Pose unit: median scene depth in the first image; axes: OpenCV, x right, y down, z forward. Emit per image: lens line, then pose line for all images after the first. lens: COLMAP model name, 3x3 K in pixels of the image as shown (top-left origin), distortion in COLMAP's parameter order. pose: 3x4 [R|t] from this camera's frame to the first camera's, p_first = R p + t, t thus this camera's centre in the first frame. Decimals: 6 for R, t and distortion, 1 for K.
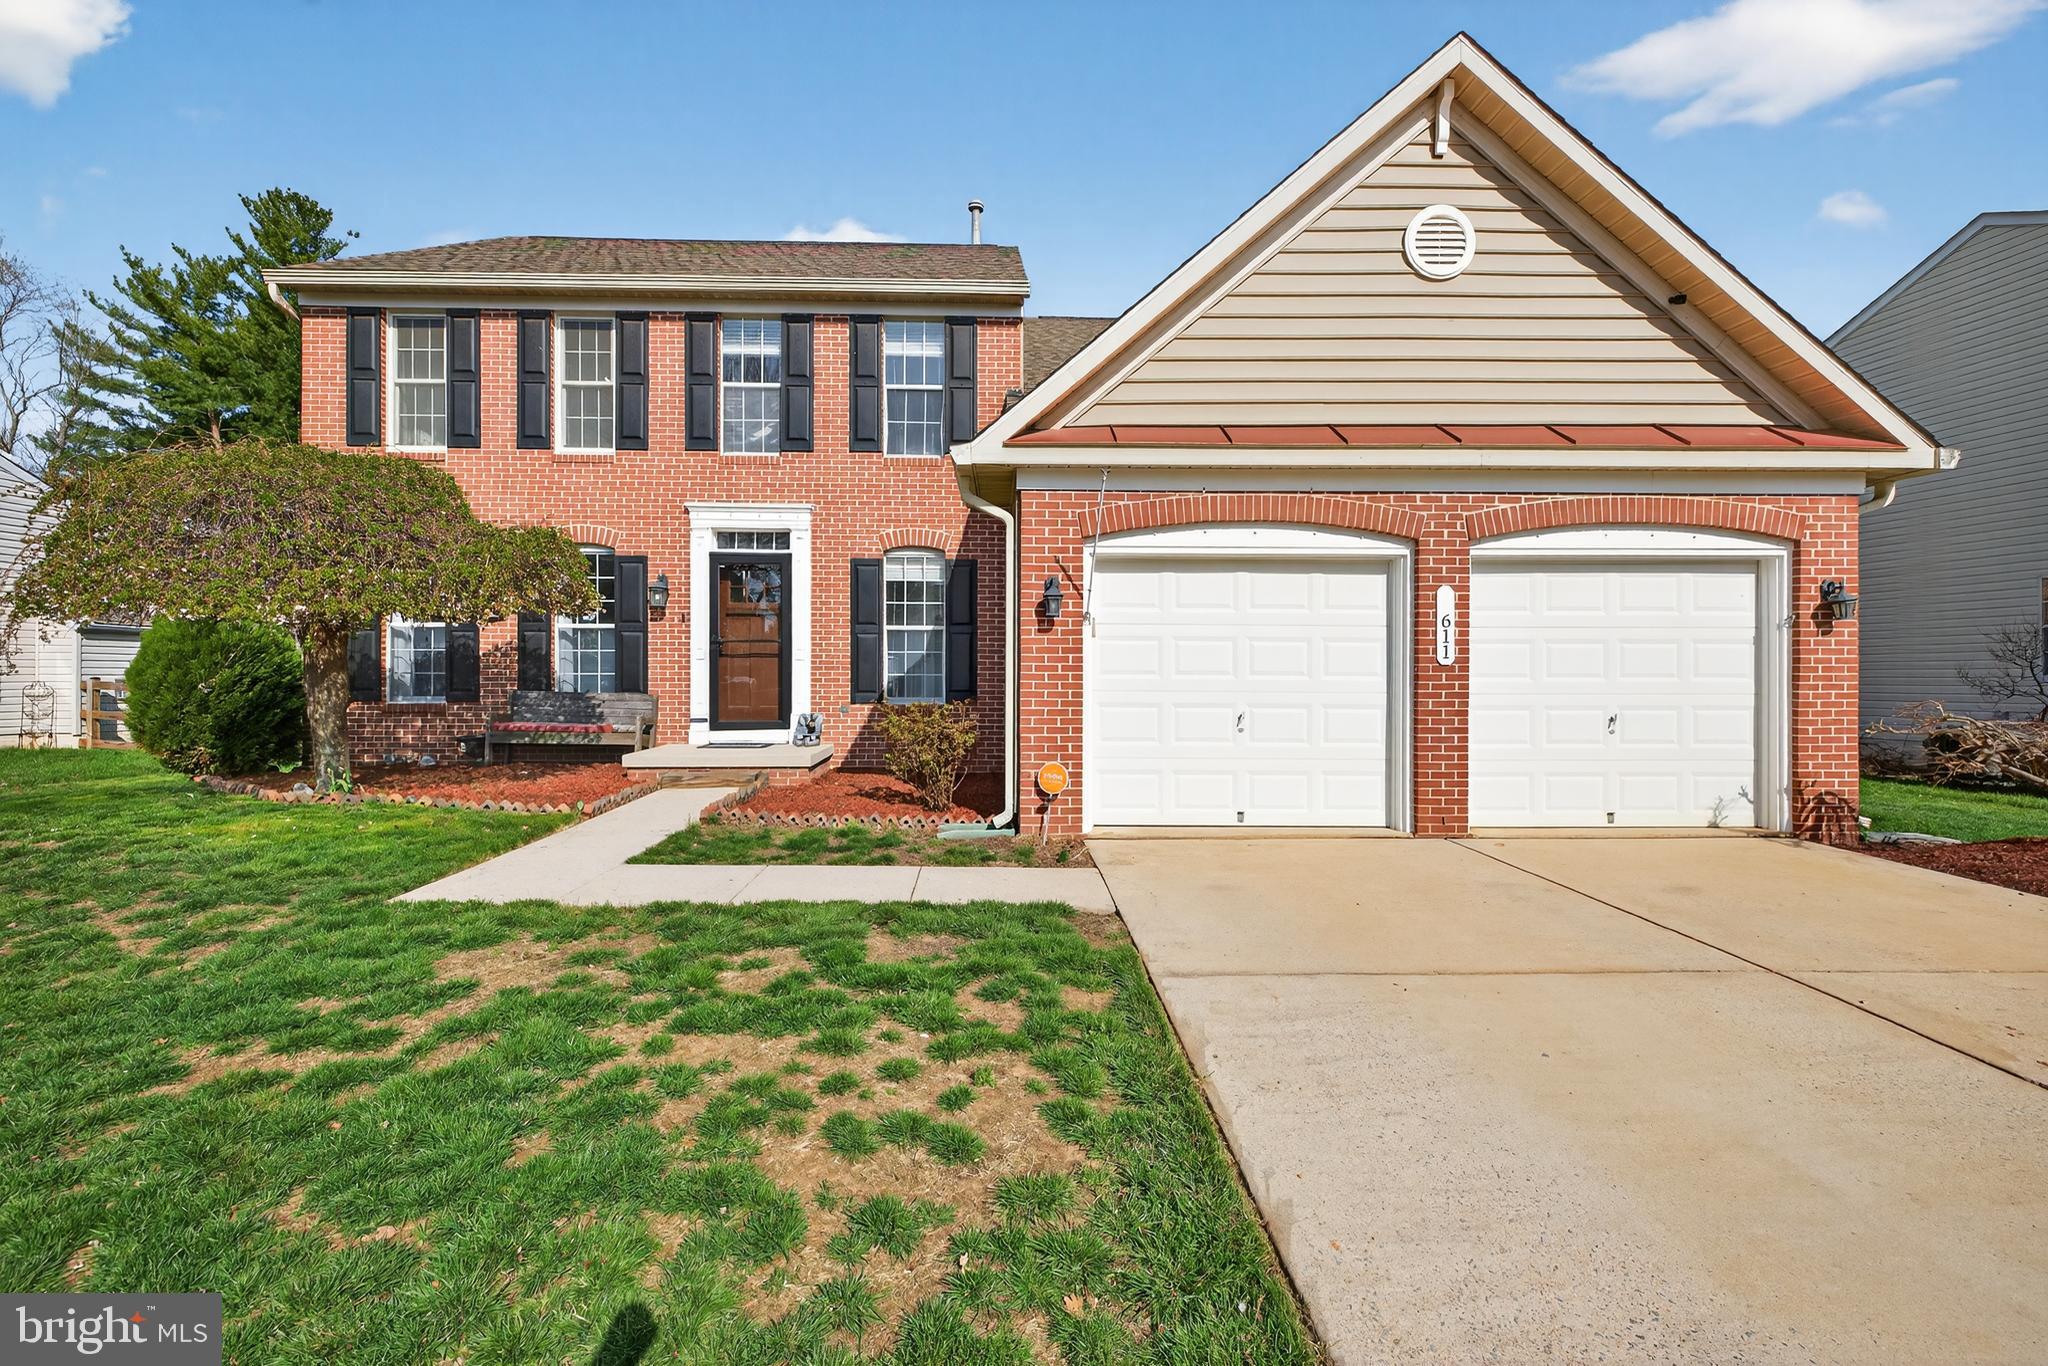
lens RADIAL K [[877.0, 0, 1021.9], [0, 877.0, 683.1], [0, 0, 1]] dist [0.009807, -0.002266]
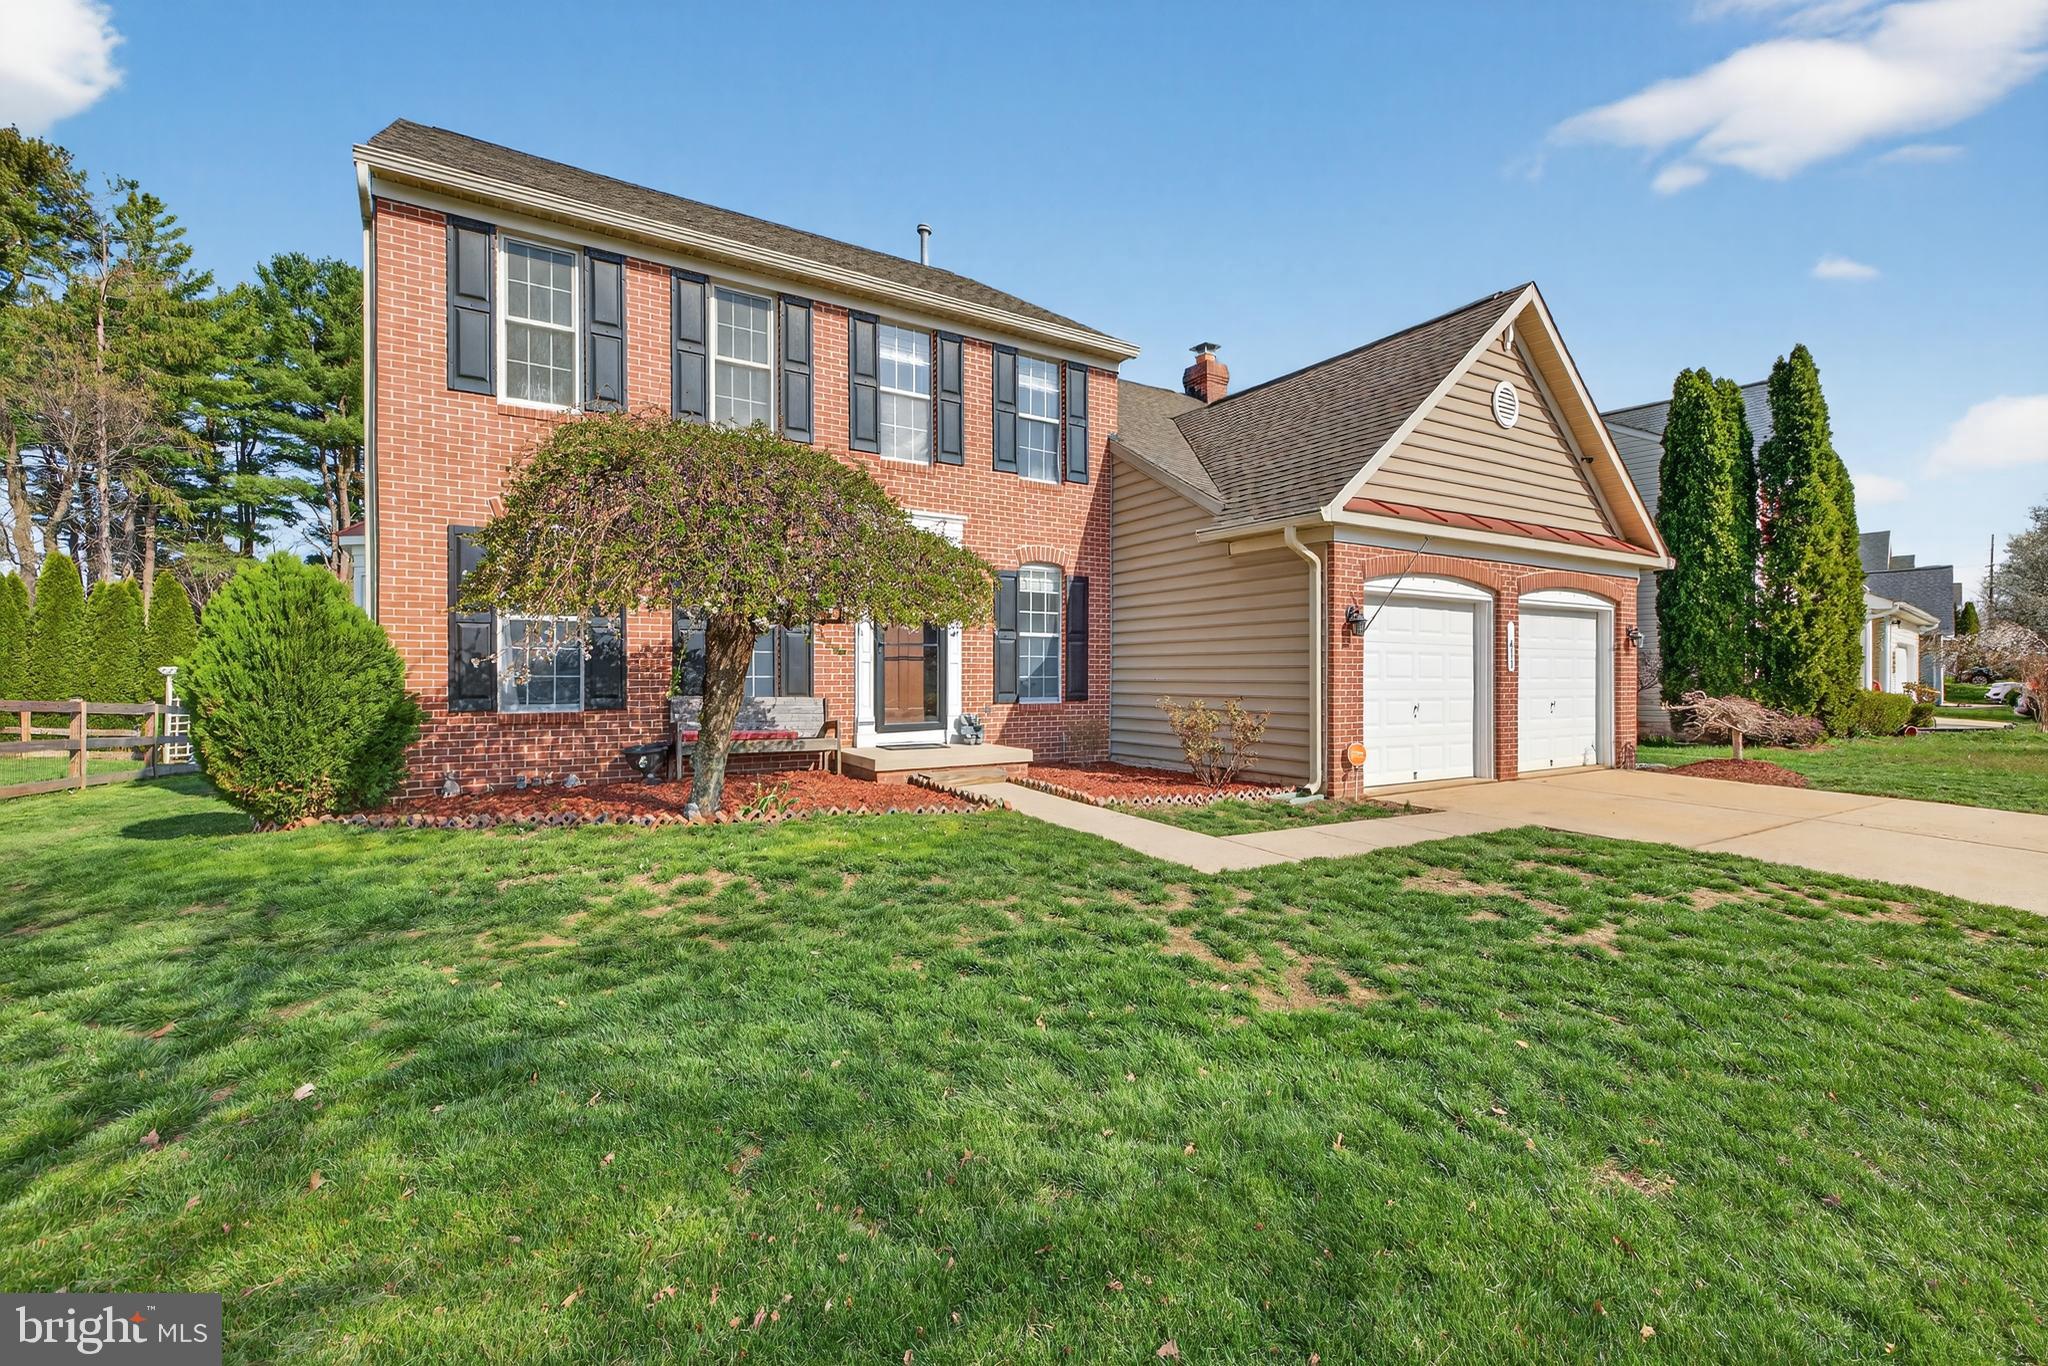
lens RADIAL K [[877.0, 0, 1030.8], [0, 877.0, 680.2], [0, 0, 1]] dist [0.009807, -0.002266]
pose [[0.857955, -0.004095, 0.513708, -0.720698], [0.004517, 0.999990, 0.000427, -0.006250], [-0.513704, 0.001954, 0.857965, 0.054477]]
